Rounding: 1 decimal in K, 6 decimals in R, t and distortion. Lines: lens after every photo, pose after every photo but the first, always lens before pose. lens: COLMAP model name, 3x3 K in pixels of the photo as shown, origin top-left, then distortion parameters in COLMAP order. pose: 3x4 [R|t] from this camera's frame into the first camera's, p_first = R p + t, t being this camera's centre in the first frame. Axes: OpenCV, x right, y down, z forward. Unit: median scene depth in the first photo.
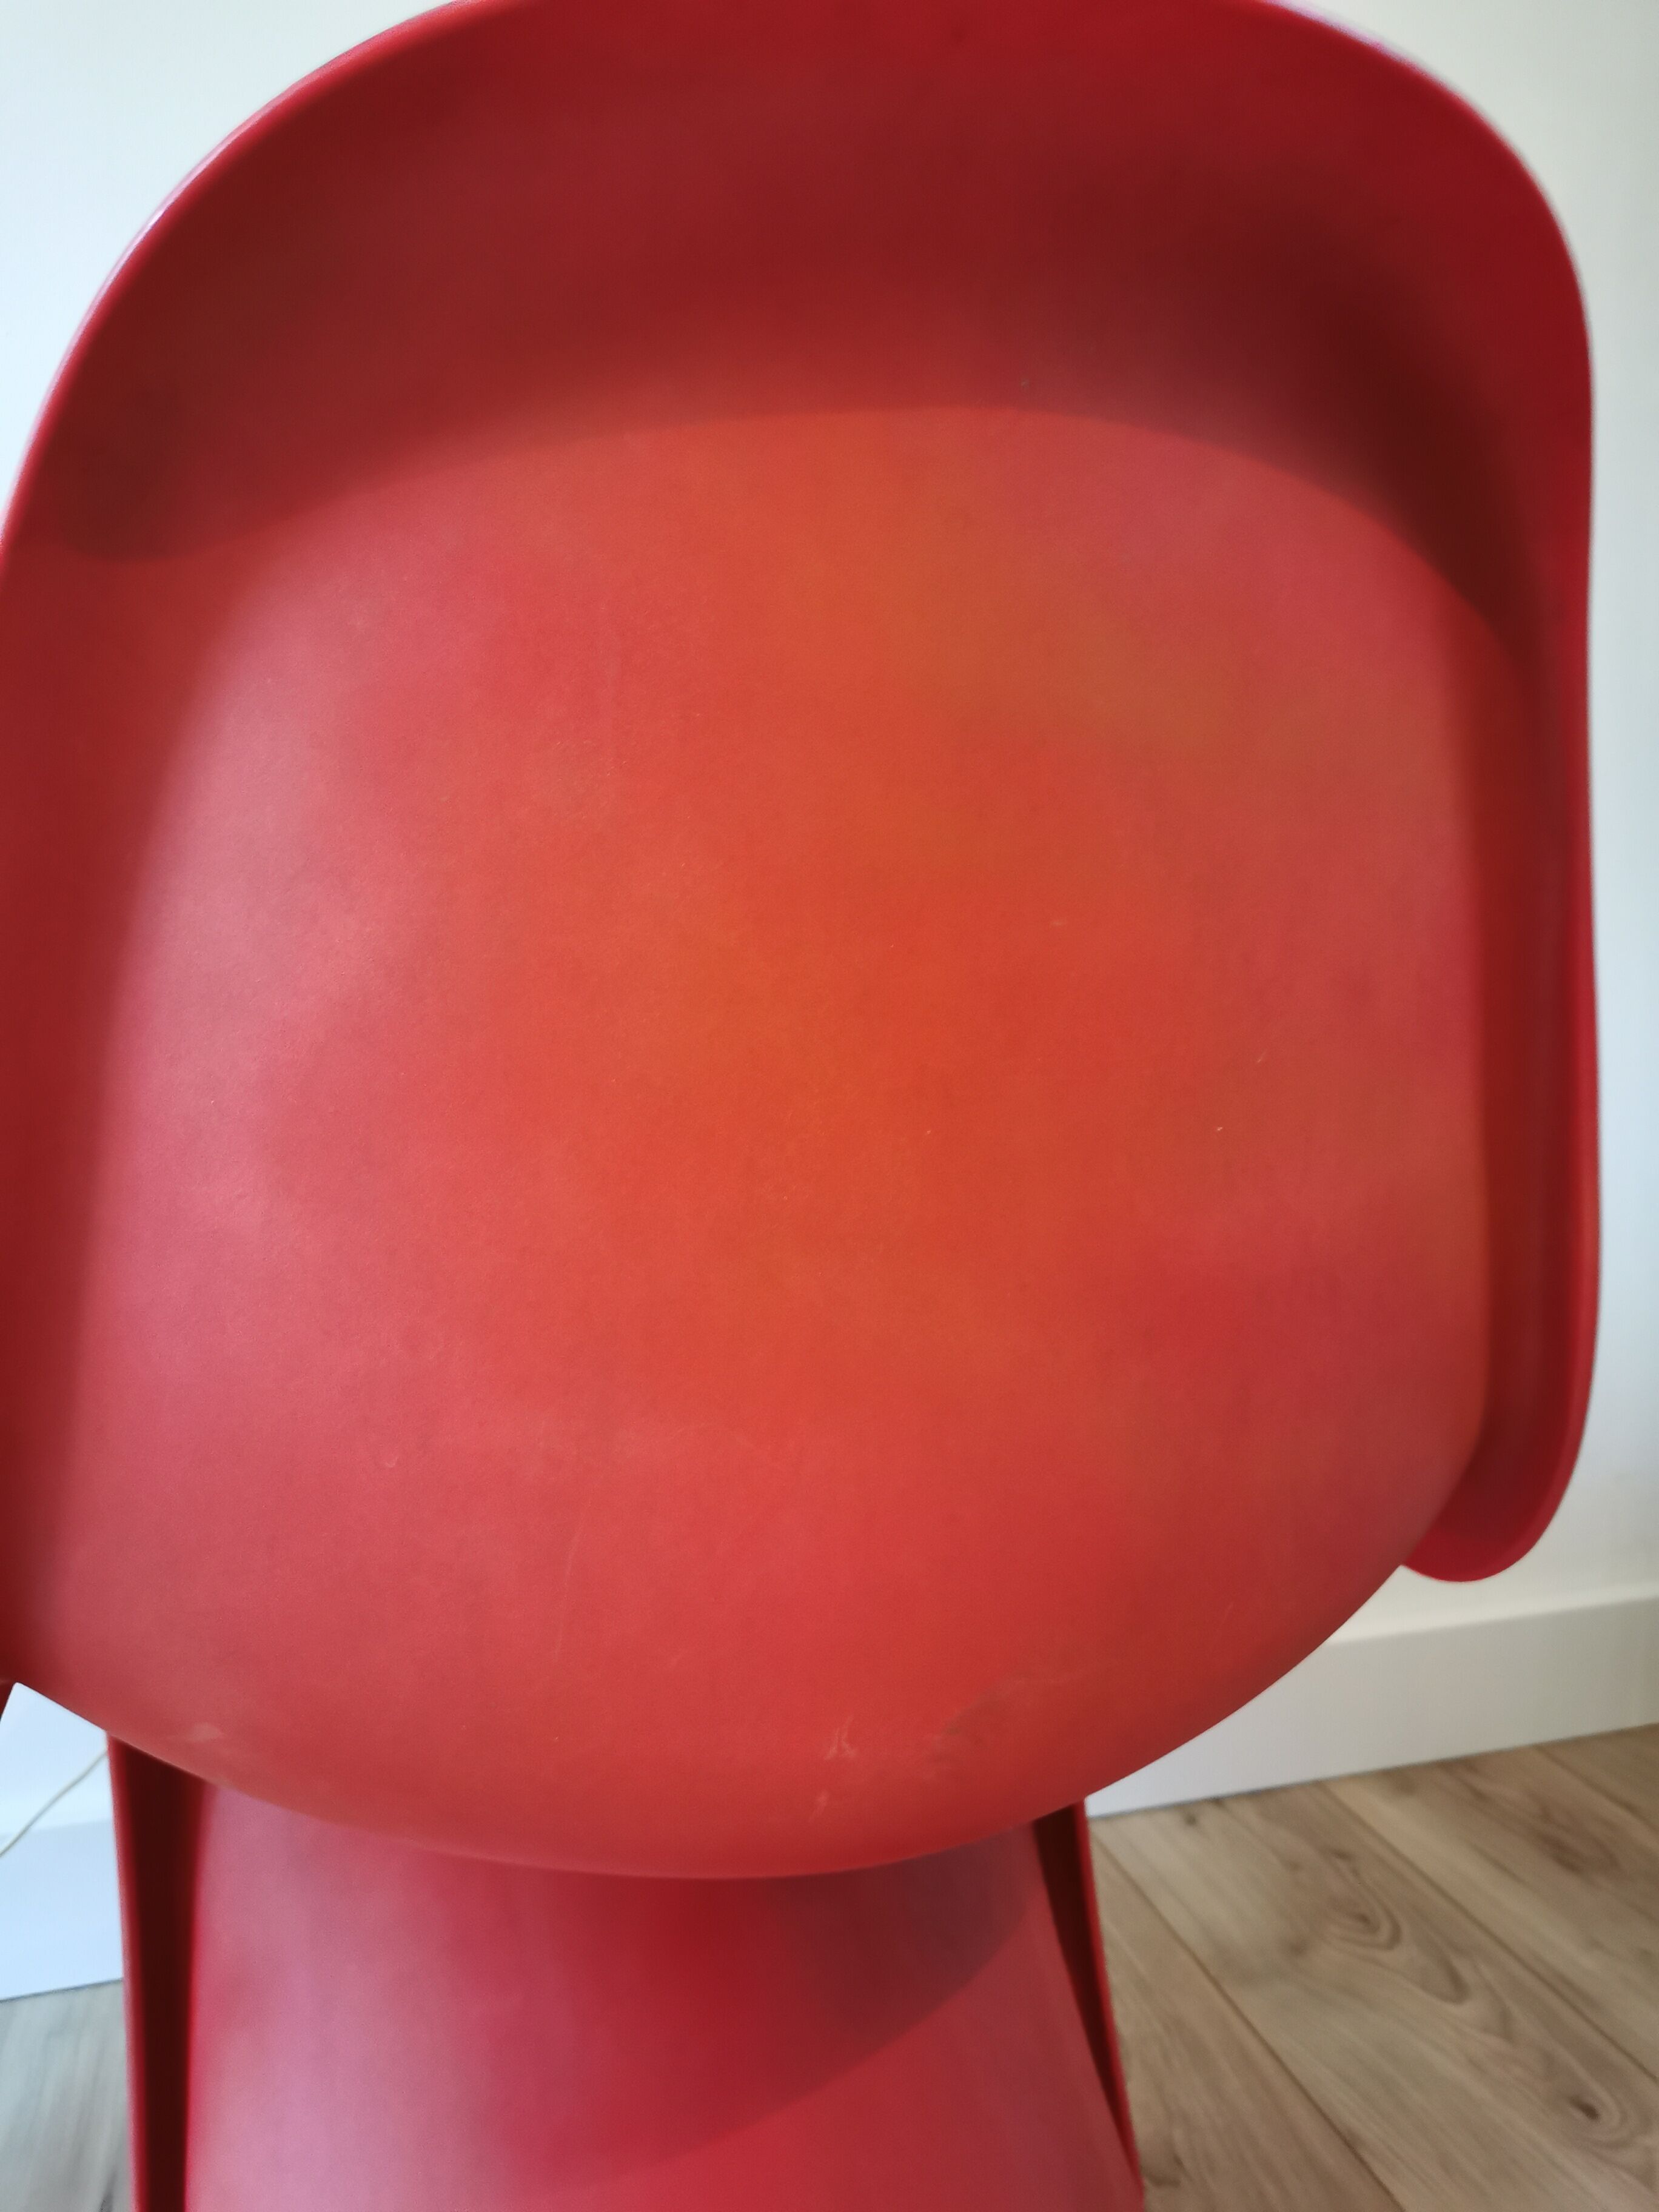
lens RADIAL K [[1834.3, 0, 832.6], [0, 1834.3, 1102.5], [0, 0, 1]] dist [0.077244, -0.070525]
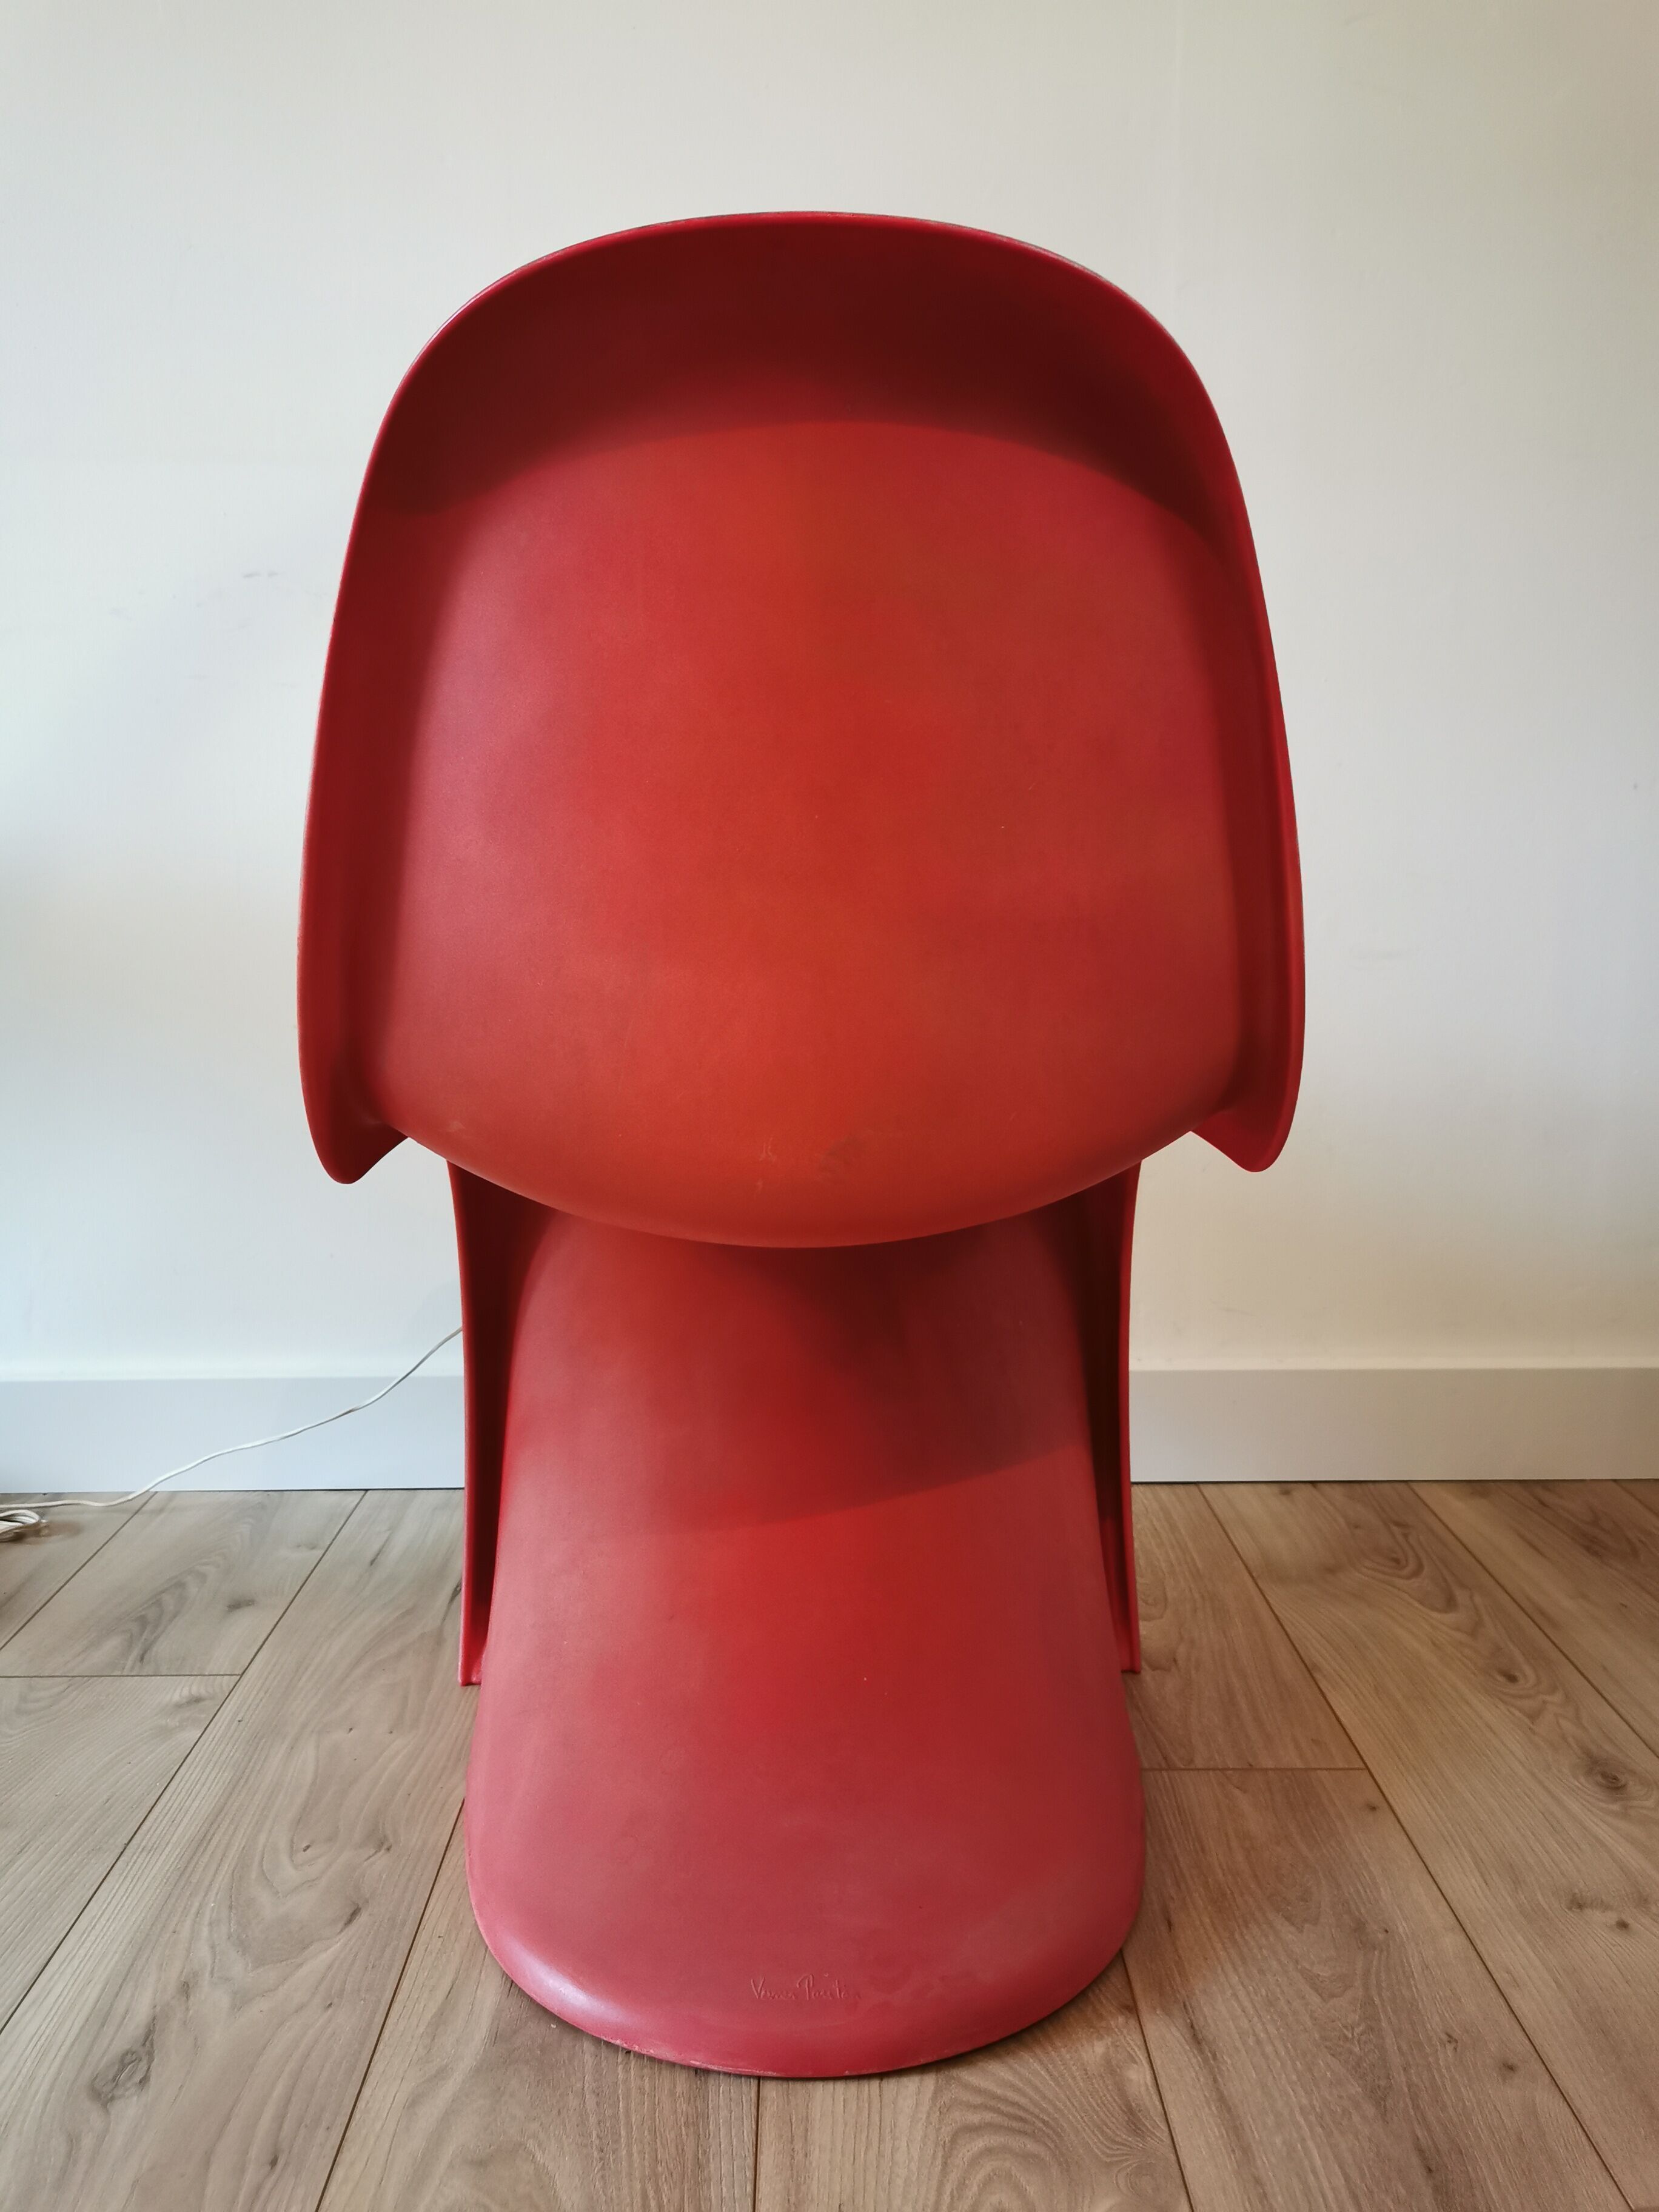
lens RADIAL K [[1800.9, 0, 837.4], [0, 1800.9, 1096.8], [0, 0, 1]] dist [0.059165, -0.070247]
pose [[0.977784, 0.064561, -0.199426, 0.158004], [-0.048816, 0.995363, 0.082887, 0.049927], [0.203852, -0.071310, 0.976401, -0.277199]]
